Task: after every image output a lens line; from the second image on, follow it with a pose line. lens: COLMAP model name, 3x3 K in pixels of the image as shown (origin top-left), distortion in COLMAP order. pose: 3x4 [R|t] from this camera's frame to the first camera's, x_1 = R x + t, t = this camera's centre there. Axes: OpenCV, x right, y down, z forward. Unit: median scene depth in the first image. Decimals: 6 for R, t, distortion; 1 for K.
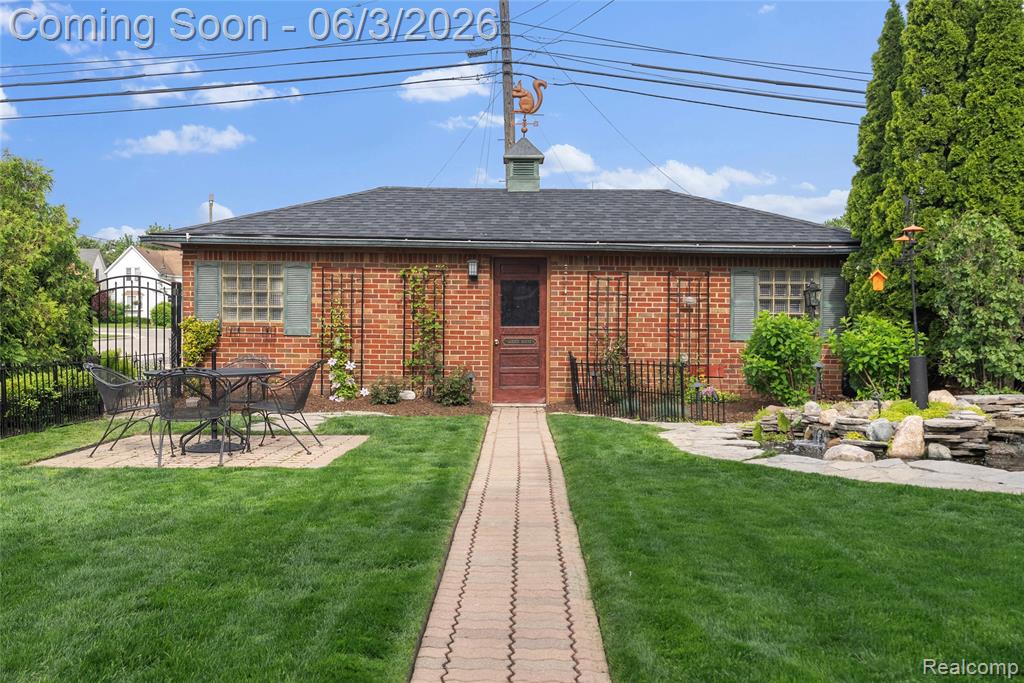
lens RADIAL K [[1009.7, 0, 509.1], [0, 1009.7, 339.6], [0, 0, 1]] dist [0.013072, 0.000000]
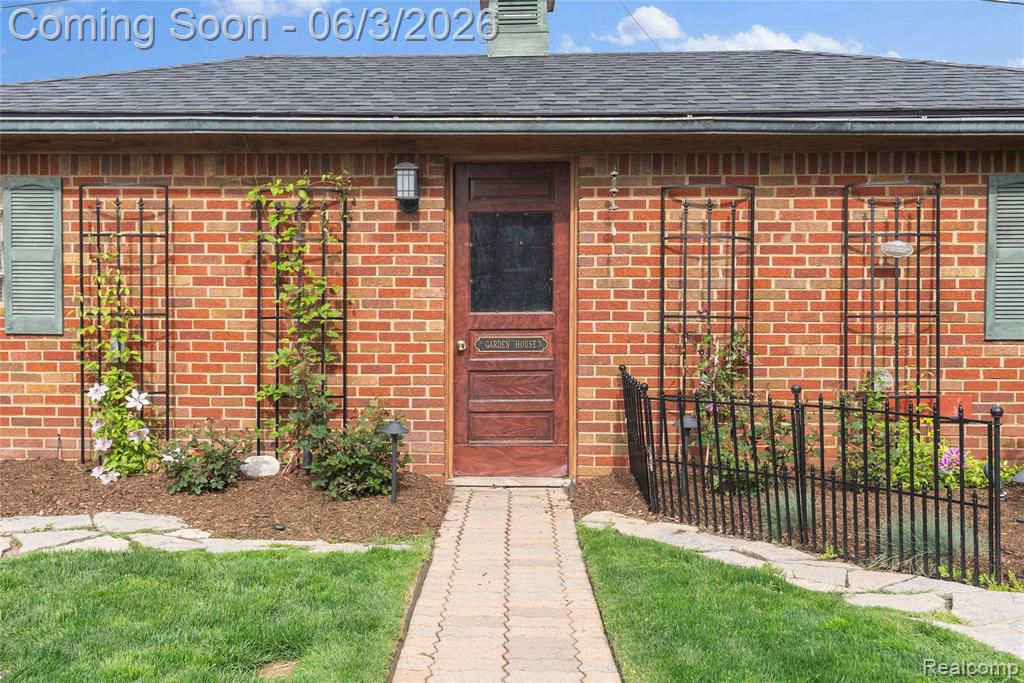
lens RADIAL K [[1009.7, 0, 450.7], [0, 1009.7, 351.1], [0, 0, 1]] dist [0.013072, 0.000000]
pose [[0.998497, -0.005449, -0.054536, 0.008045], [0.006394, 0.999832, 0.017174, -0.003249], [0.054433, -0.017497, 0.998364, 0.544110]]
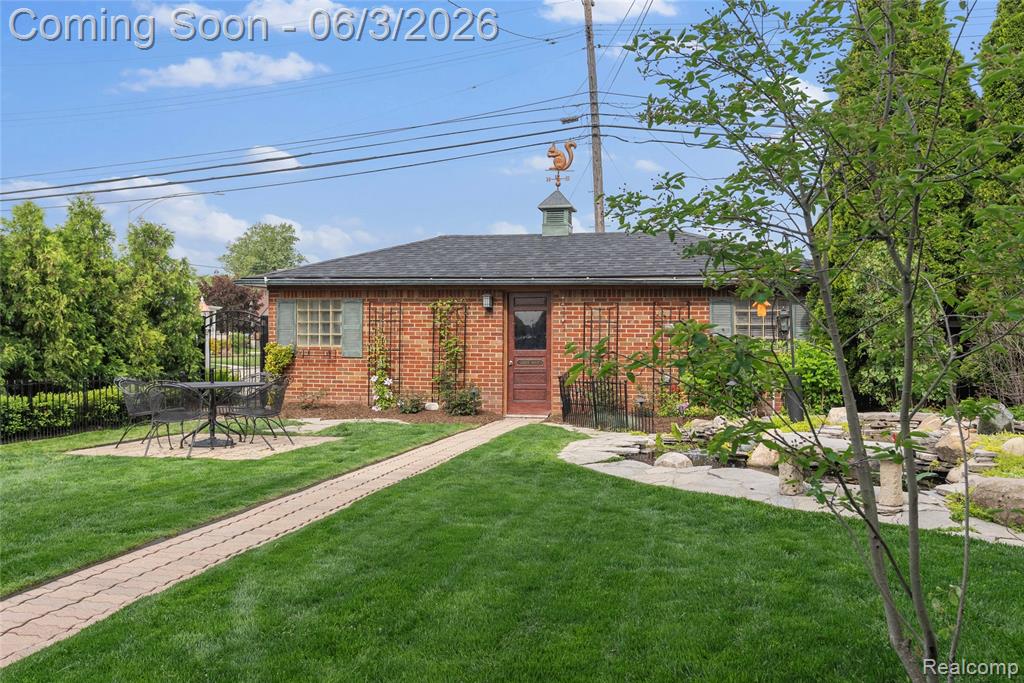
lens RADIAL K [[862.8, 0, 509.2], [0, 862.8, 342.1], [0, 0, 1]] dist [0.002819, 0.000295]
pose [[0.974396, -0.003365, -0.224815, 0.218365], [-0.002080, 0.999710, -0.023979, 0.002295], [0.224830, 0.023832, 0.974106, 0.007855]]
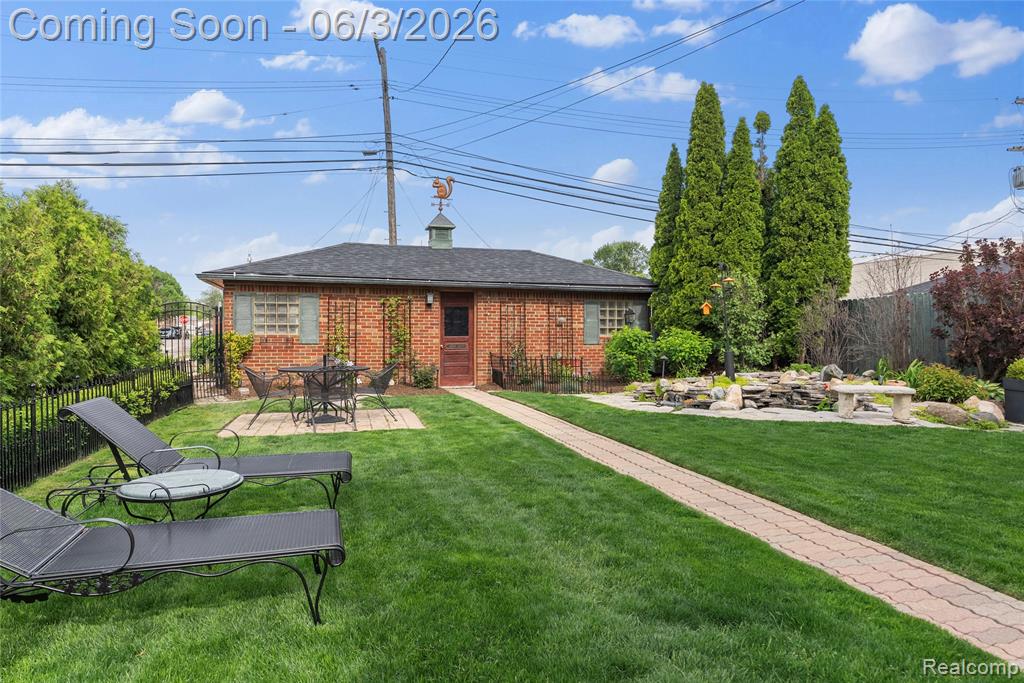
lens RADIAL K [[675.0, 0, 514.5], [0, 675.0, 340.8], [0, 0, 1]] dist [-0.004840, -0.000095]
pose [[0.955729, -0.009437, 0.294096, -0.213136], [0.011159, 0.999929, -0.004178, -0.000922], [-0.294035, 0.007275, 0.955767, -0.015965]]
